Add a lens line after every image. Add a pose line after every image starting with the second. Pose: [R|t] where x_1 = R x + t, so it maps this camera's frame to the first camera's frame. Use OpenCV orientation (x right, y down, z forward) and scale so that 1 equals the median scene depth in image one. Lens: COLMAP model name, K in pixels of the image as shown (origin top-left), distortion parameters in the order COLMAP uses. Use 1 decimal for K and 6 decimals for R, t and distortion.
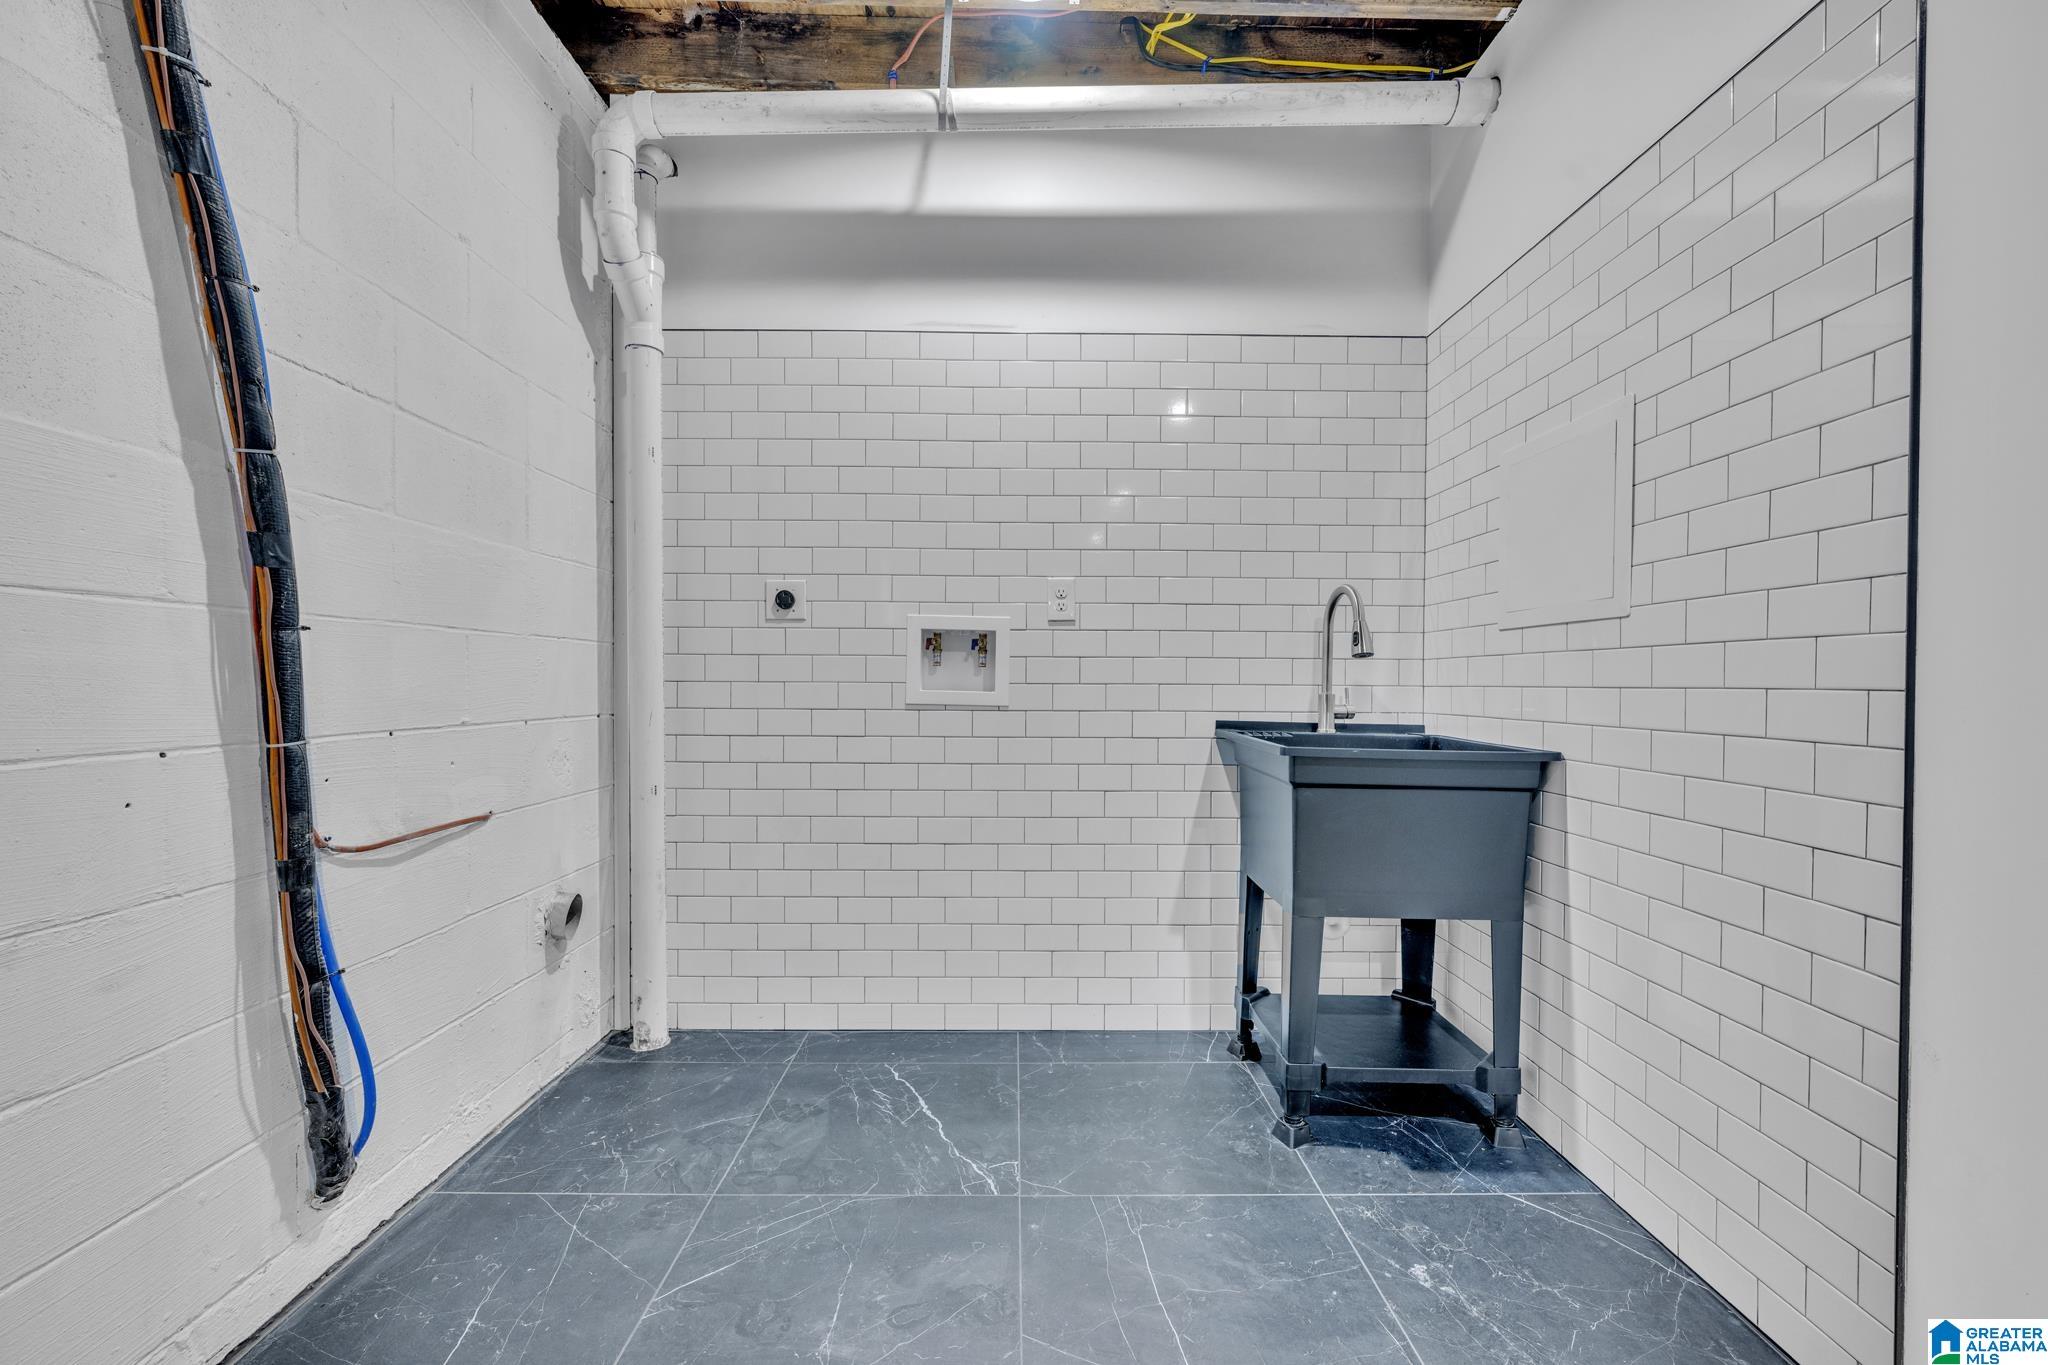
lens RADIAL K [[804.4, 0, 1024.5], [0, 804.4, 686.1], [0, 0, 1]] dist [-0.000475, 0.000063]
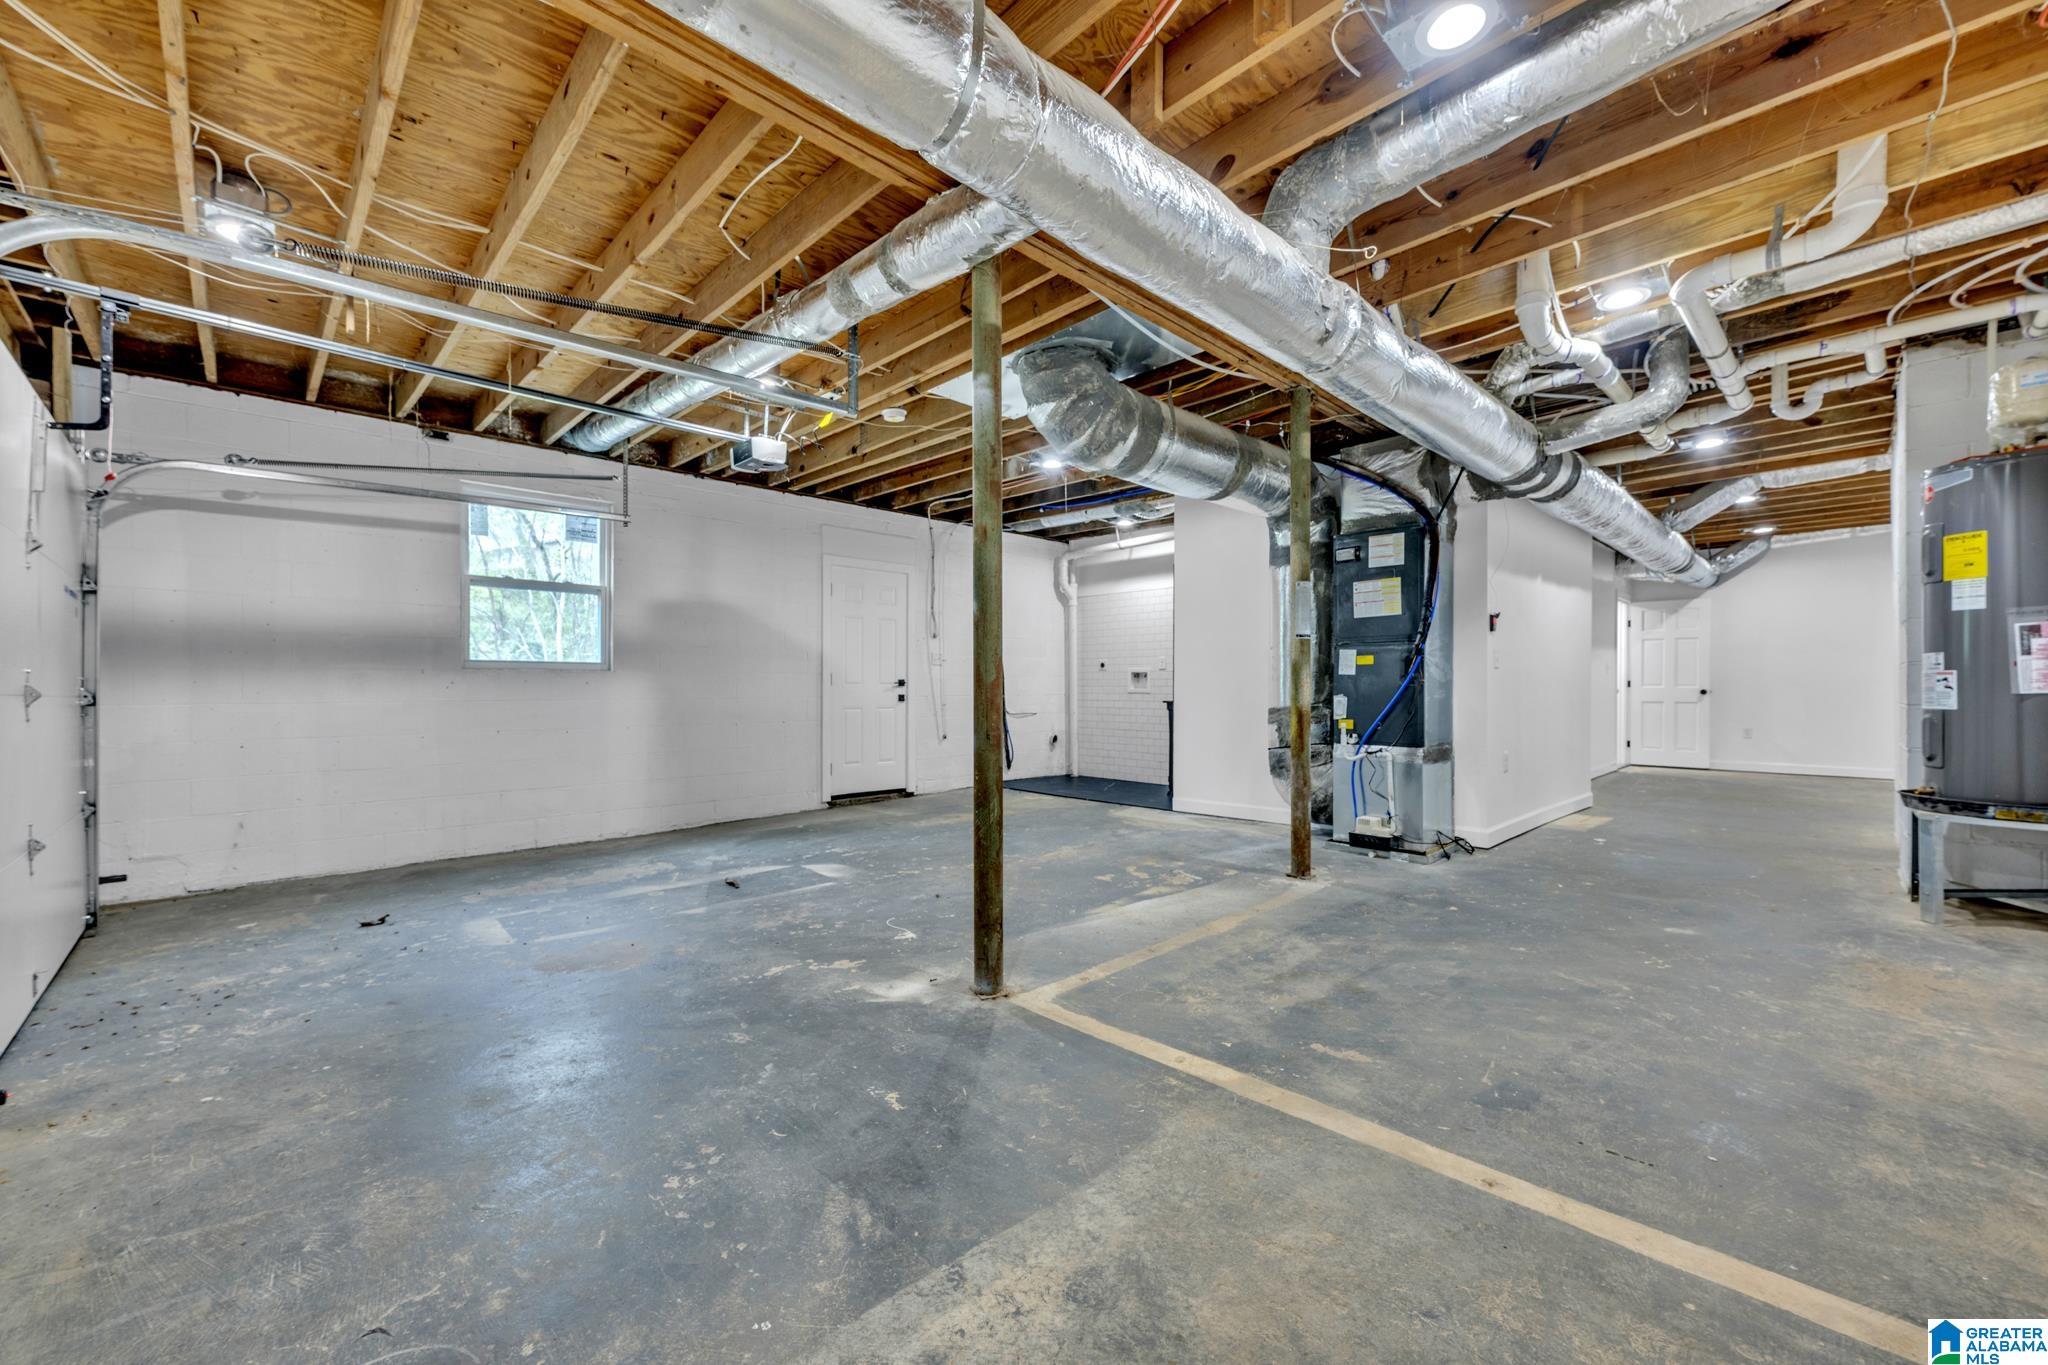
lens RADIAL K [[804.4, 0, 1026.9], [0, 804.4, 685.9], [0, 0, 1]] dist [-0.000475, 0.000063]
pose [[0.690318, -0.004681, -0.723491, 2.312007], [0.000424, 0.999982, -0.006065, 0.016287], [0.723506, 0.003880, 0.690308, -1.976165]]
